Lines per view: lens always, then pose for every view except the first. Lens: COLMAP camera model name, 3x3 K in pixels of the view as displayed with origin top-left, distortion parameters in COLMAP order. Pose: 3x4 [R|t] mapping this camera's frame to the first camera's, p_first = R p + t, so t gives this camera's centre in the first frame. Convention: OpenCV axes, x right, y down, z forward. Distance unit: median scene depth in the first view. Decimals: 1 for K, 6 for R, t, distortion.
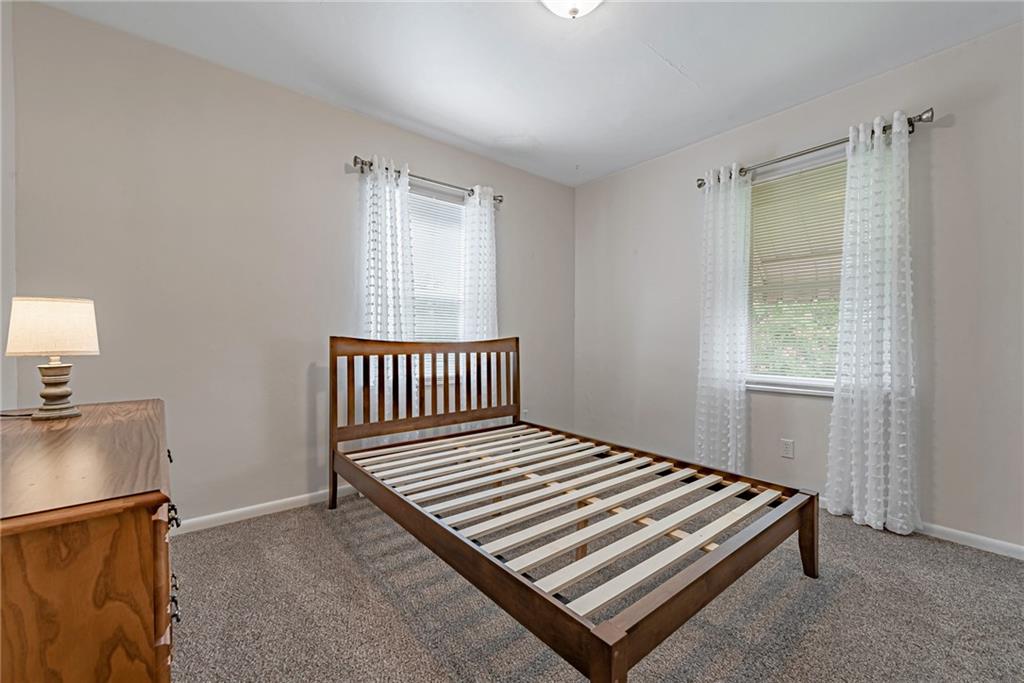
lens RADIAL K [[405.3, 0, 512.0], [0, 405.3, 341.5], [0, 0, 1]] dist [0.020862, 0.000013]
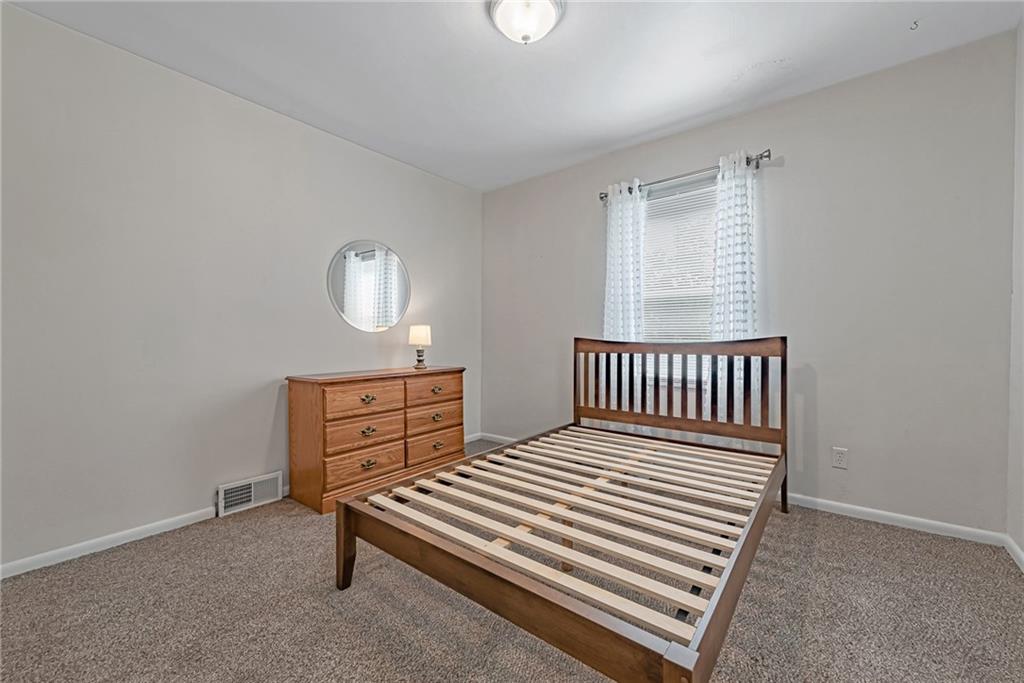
lens RADIAL K [[405.3, 0, 512.0], [0, 405.3, 341.5], [0, 0, 1]] dist [0.020862, 0.000013]
pose [[0.223629, -0.000096, -0.974674, 0.730494], [-0.006718, 0.999976, -0.001640, 0.003337], [0.974651, 0.006915, 0.223623, 0.440902]]
